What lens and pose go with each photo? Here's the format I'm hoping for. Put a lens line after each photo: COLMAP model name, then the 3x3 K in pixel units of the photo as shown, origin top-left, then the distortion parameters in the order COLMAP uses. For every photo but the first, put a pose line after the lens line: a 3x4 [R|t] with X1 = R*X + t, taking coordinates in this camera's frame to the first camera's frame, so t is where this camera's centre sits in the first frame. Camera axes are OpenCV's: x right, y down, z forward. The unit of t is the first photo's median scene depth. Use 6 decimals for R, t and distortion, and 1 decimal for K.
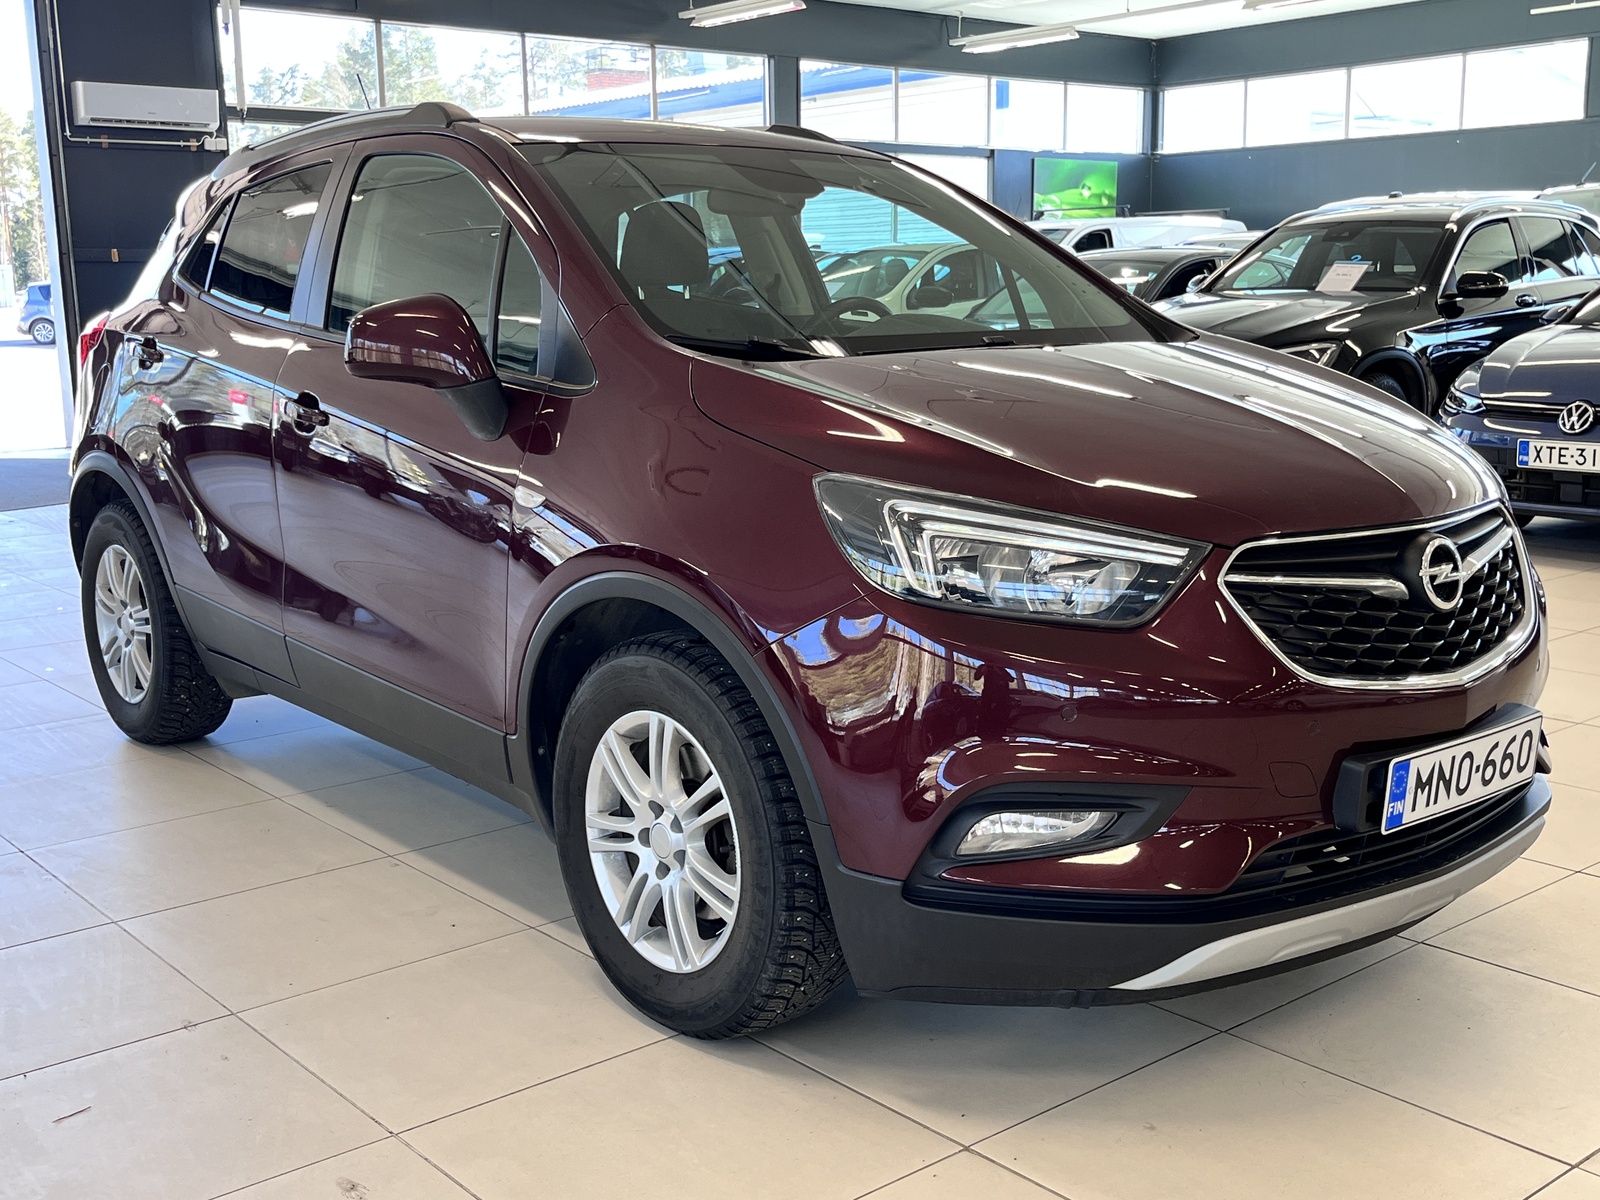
lens RADIAL K [[1738.5, 0, 798.1], [0, 1738.5, 603.8], [0, 0, 1]] dist [0.009161, 0.000000]
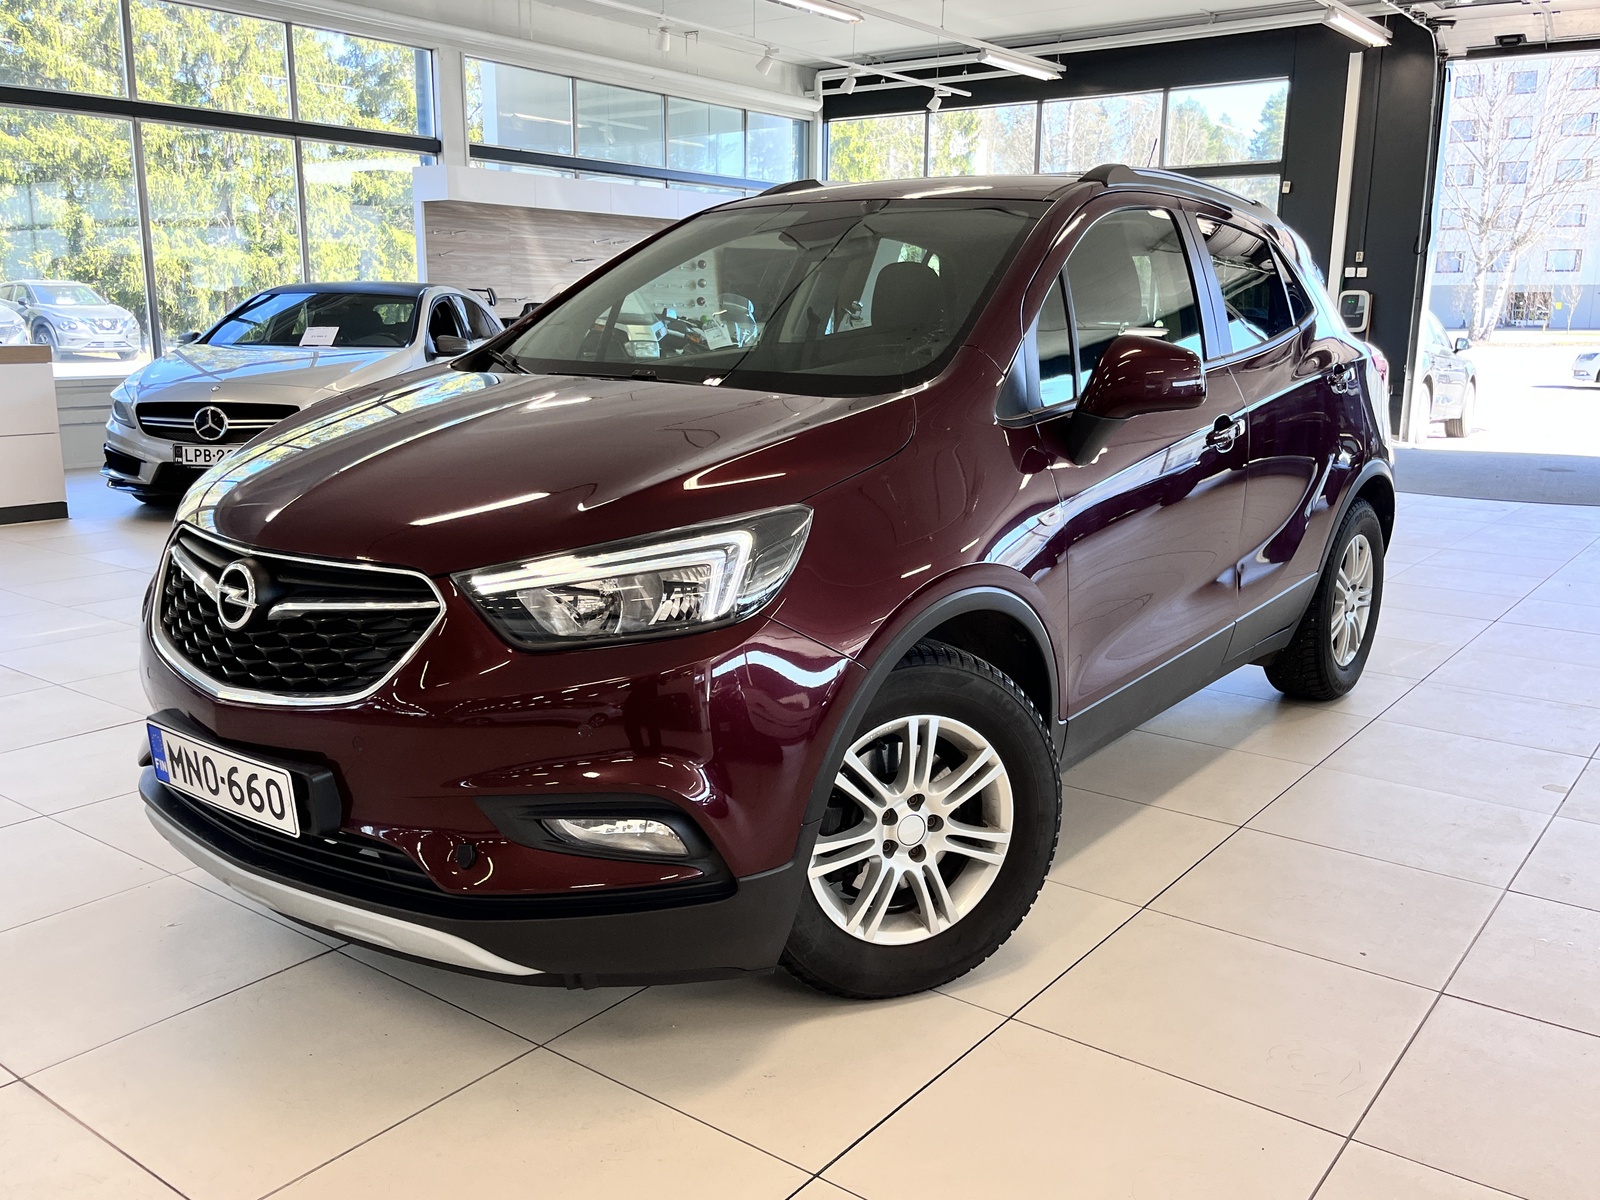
lens RADIAL K [[1346.7, 0, 793.9], [0, 1346.7, 606.0], [0, 0, 1]] dist [0.020595, -0.005793]
pose [[0.220408, 0.221785, -0.949859, 1.239985], [-0.186698, 0.965395, 0.182090, -0.228224], [0.957374, 0.137202, 0.254188, 1.109970]]
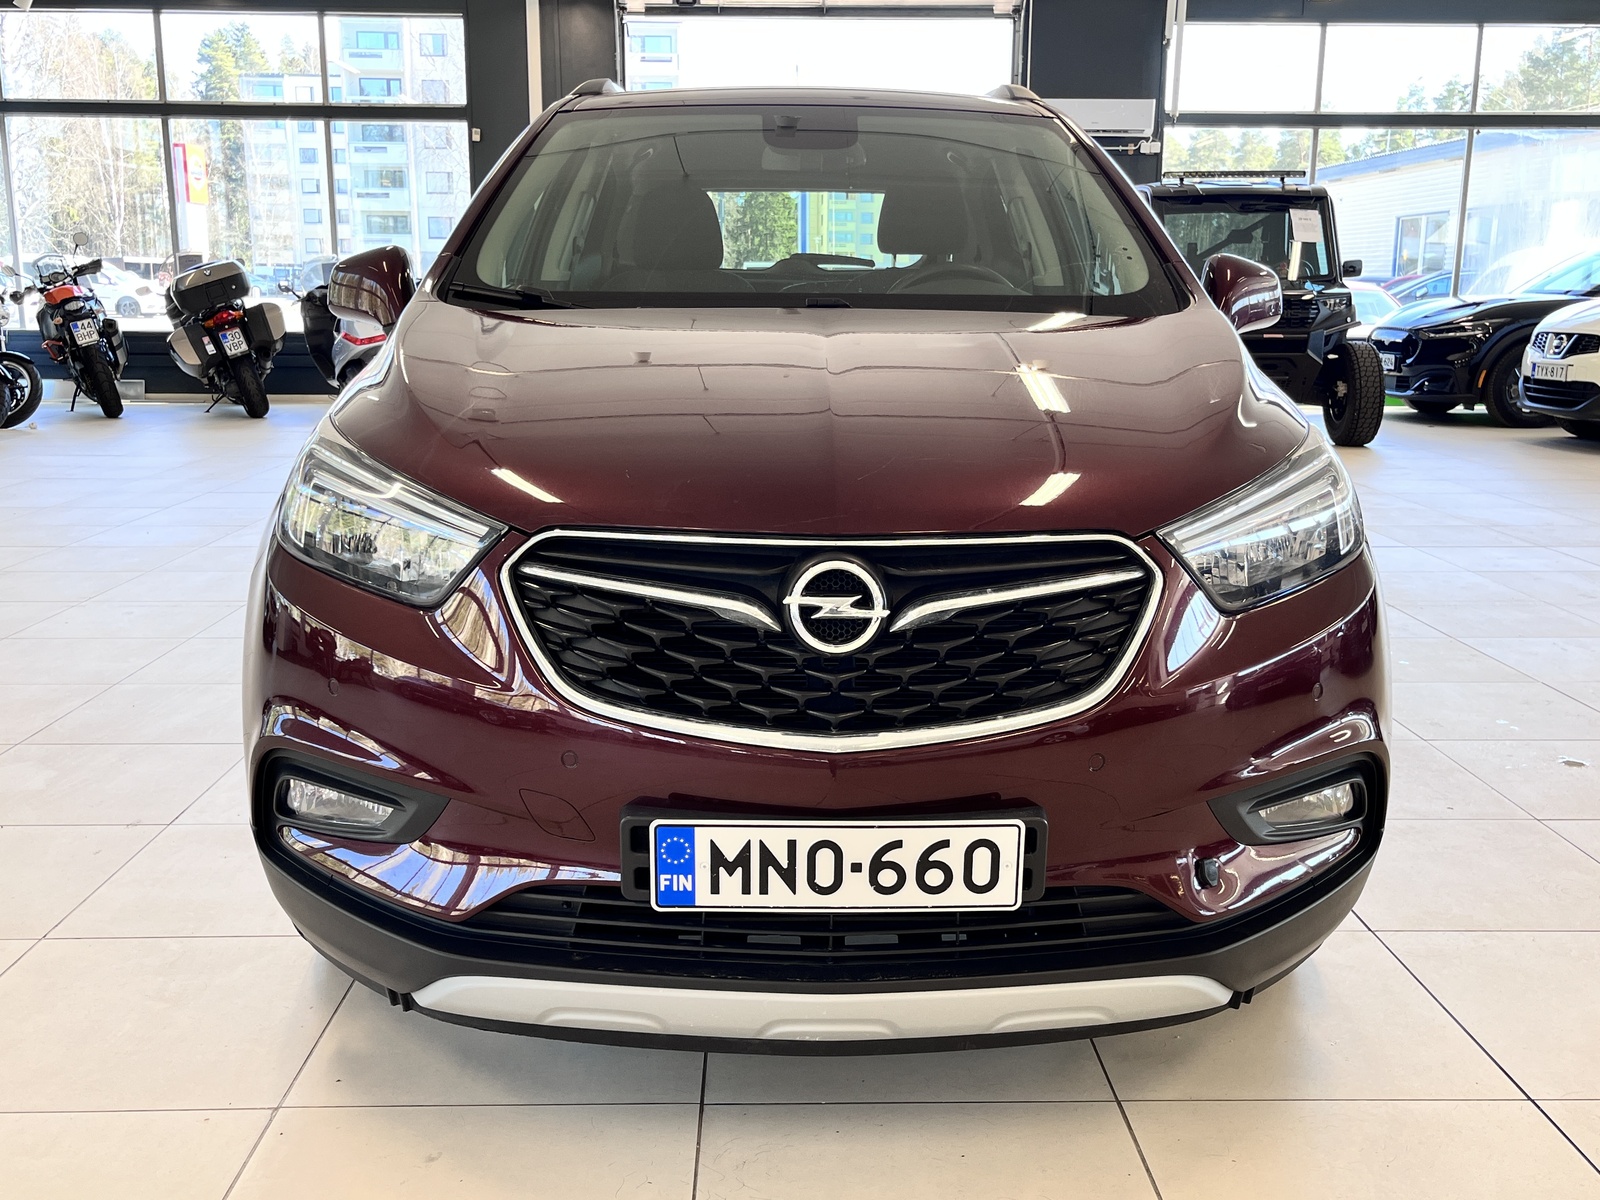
lens RADIAL K [[1563.6, 0, 803.8], [0, 1563.6, 590.3], [0, 0, 1]] dist [-0.007799, 0.000000]
pose [[0.780553, 0.134497, -0.610448, 0.773708], [-0.126280, 0.990371, 0.056734, -0.061547], [0.612201, 0.032803, 0.790022, 0.439840]]
